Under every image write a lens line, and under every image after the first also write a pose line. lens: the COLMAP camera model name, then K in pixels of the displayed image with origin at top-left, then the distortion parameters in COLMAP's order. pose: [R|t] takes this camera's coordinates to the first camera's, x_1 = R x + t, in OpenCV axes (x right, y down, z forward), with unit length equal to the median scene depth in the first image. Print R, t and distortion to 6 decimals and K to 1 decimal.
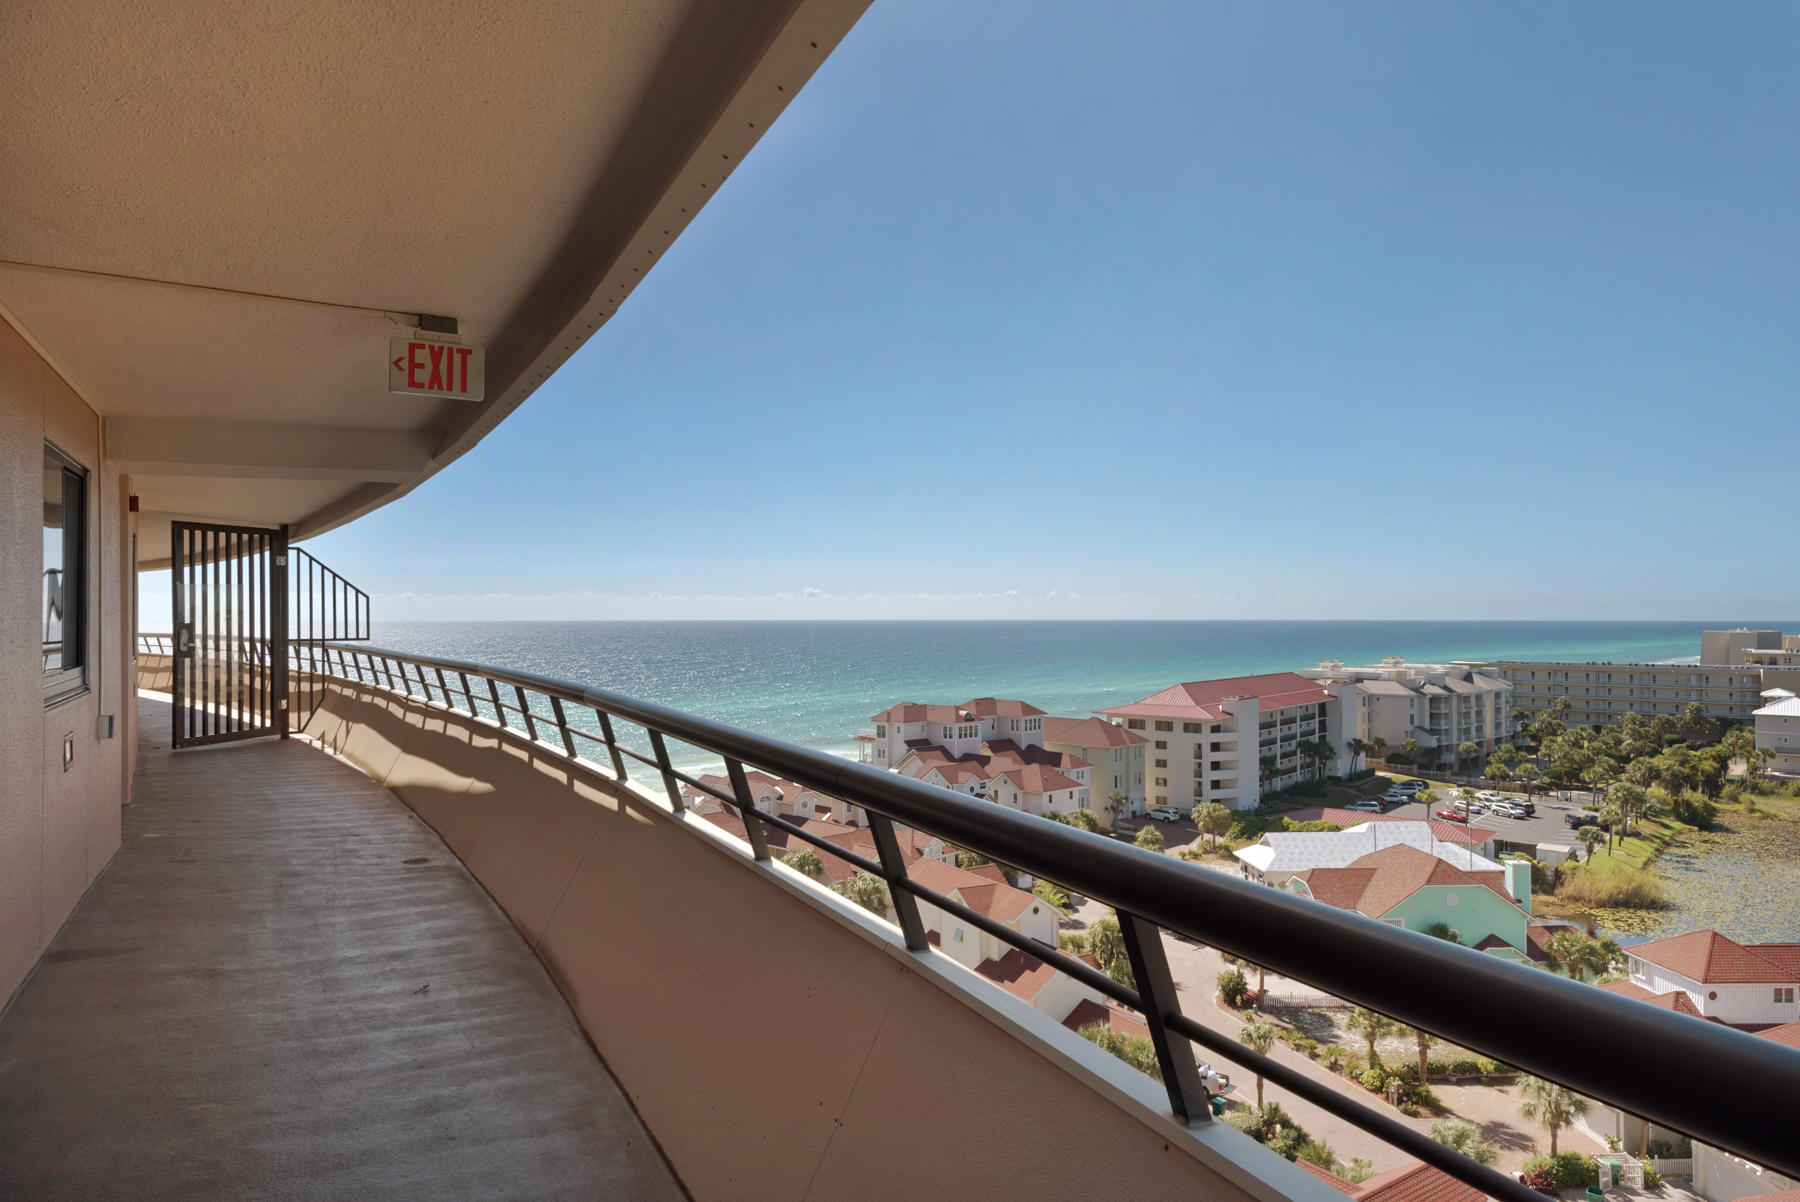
lens RADIAL K [[1079.2, 0, 860.2], [0, 1079.2, 588.5], [0, 0, 1]] dist [0.050715, 0.000340]
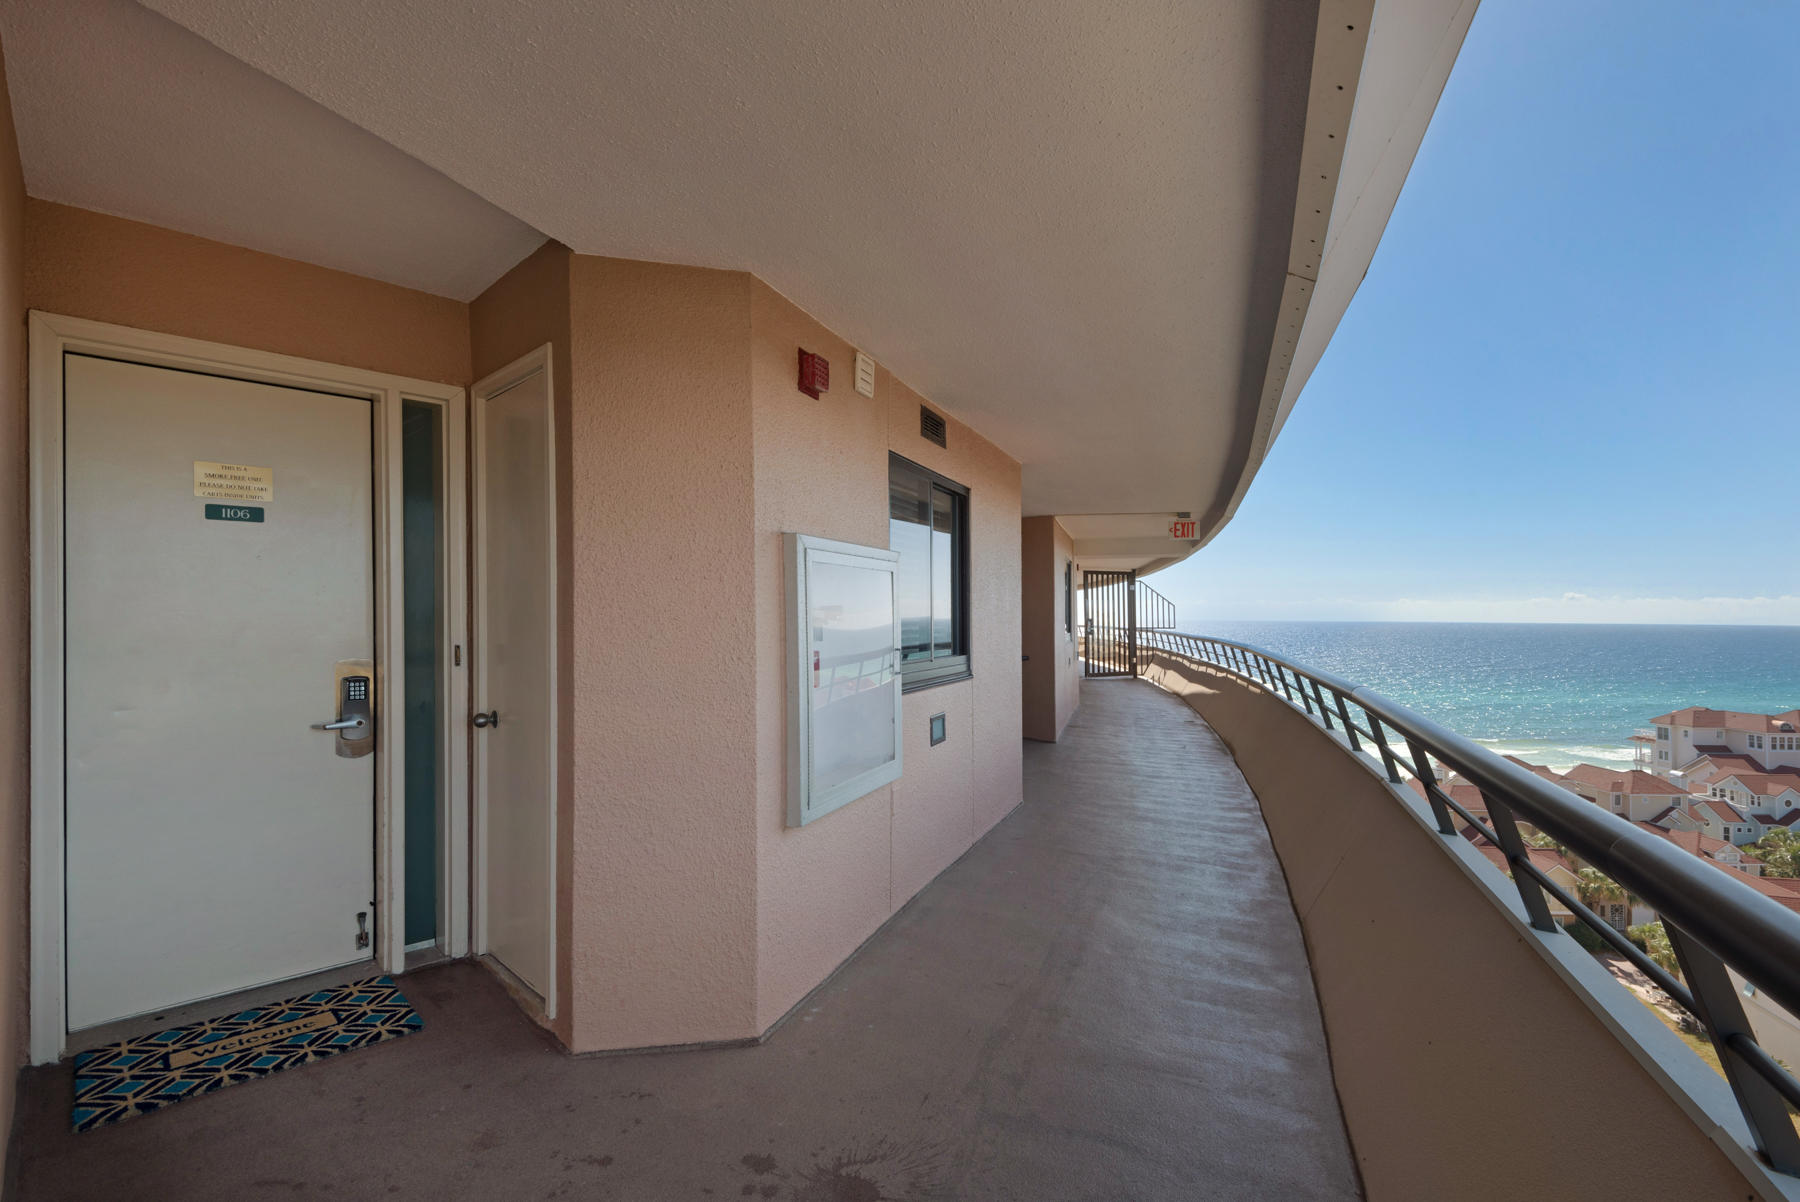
lens RADIAL K [[834.5, 0, 891.8], [0, 834.5, 599.9], [0, 0, 1]] dist [0.045010, -0.026309]
pose [[0.722717, -0.006782, -0.691111, 0.205340], [0.008843, 0.999961, -0.000566, -0.006322], [0.691088, -0.005702, 0.722748, -0.400699]]
